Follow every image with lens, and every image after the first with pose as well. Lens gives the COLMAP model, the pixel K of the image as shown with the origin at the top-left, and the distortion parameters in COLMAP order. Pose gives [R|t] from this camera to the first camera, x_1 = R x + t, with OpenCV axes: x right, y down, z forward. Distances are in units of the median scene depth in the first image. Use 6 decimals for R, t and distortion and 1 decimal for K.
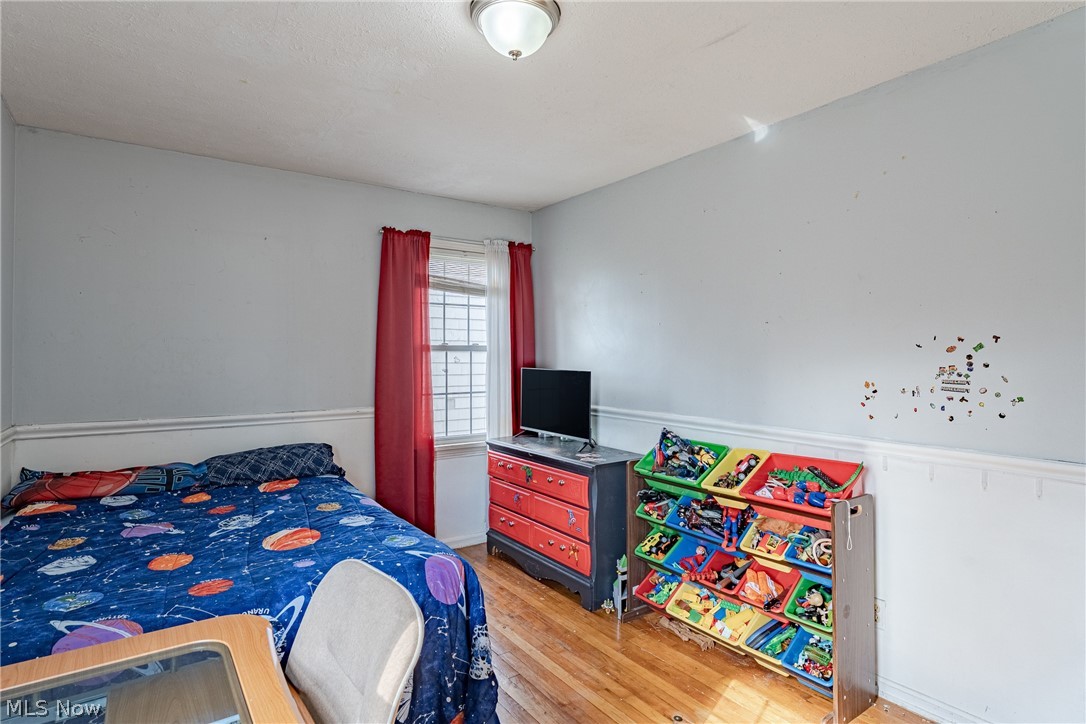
lens RADIAL K [[561.5, 0, 548.5], [0, 561.5, 350.4], [0, 0, 1]] dist [0.000974, 0.000367]
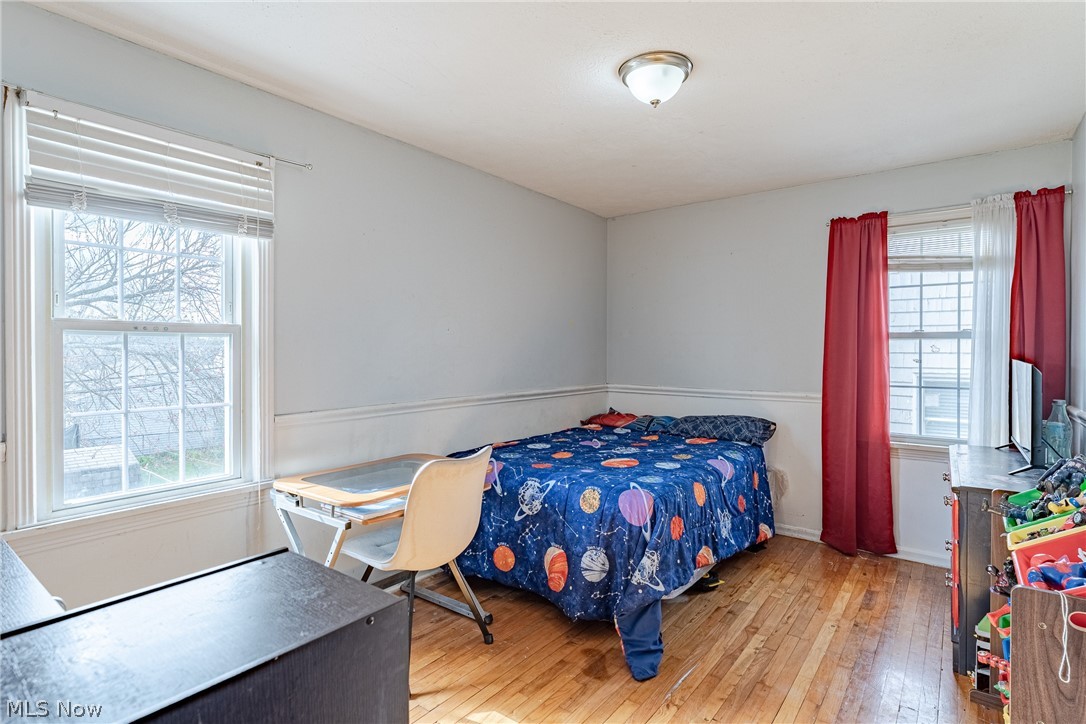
lens RADIAL K [[561.5, 0, 548.5], [0, 561.5, 350.4], [0, 0, 1]] dist [0.000974, 0.000367]
pose [[0.295337, 0.005774, -0.955376, 0.512171], [0.012218, 0.999877, 0.009820, 0.003627], [0.955315, -0.014573, 0.295231, 0.189547]]
